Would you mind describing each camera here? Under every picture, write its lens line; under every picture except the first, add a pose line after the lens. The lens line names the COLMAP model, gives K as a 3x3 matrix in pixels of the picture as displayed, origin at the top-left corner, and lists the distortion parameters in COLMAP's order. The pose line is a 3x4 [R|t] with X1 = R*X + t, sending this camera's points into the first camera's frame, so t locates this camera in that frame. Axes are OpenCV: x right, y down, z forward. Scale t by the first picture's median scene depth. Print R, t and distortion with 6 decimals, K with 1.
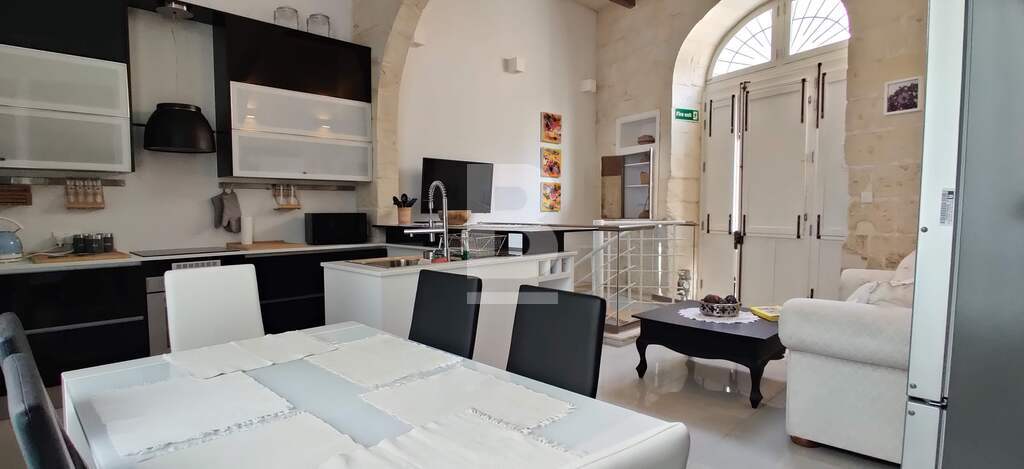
lens RADIAL K [[502.4, 0, 508.1], [0, 502.4, 239.5], [0, 0, 1]] dist [-0.013577, 0.000324]
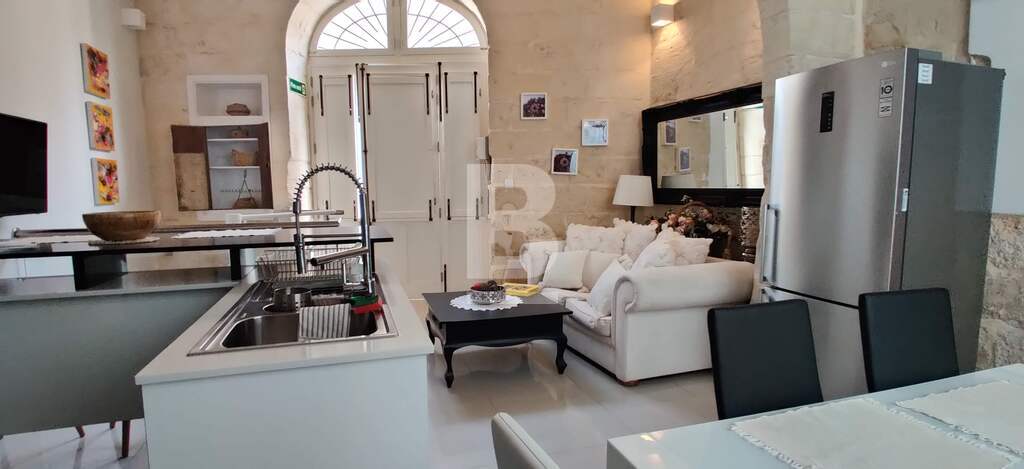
lens RADIAL K [[502.4, 0, 508.1], [0, 502.4, 239.5], [0, 0, 1]] dist [-0.013577, 0.000324]
pose [[0.472407, -0.099397, 0.875758, -0.324546], [0.066170, 0.994816, 0.077216, -0.037239], [-0.878893, 0.021472, 0.476535, 0.345280]]
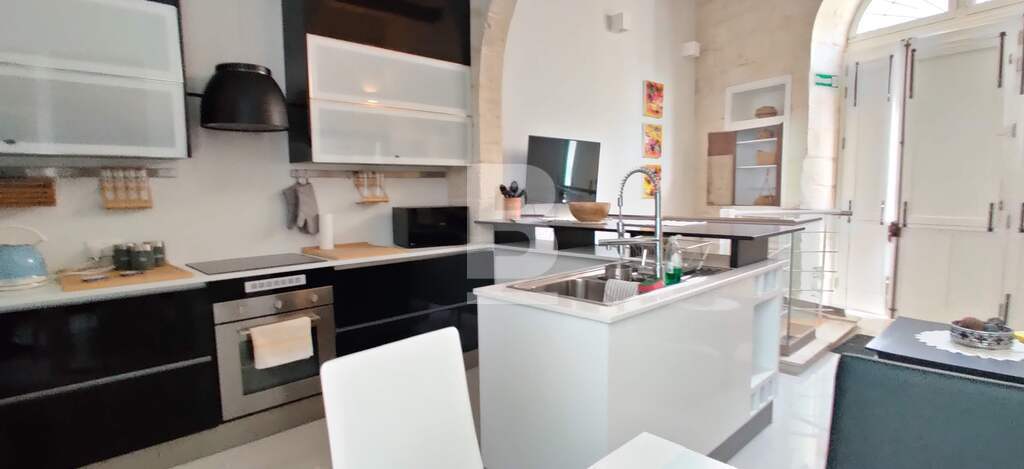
lens RADIAL K [[506.2, 0, 512.5], [0, 506.2, 239.4], [0, 0, 1]] dist [0.001901, -0.017711]
pose [[0.999668, -0.007383, -0.024701, -0.179663], [0.008272, 0.999315, 0.036065, -0.026632], [0.024418, -0.036258, 0.999044, 0.184318]]
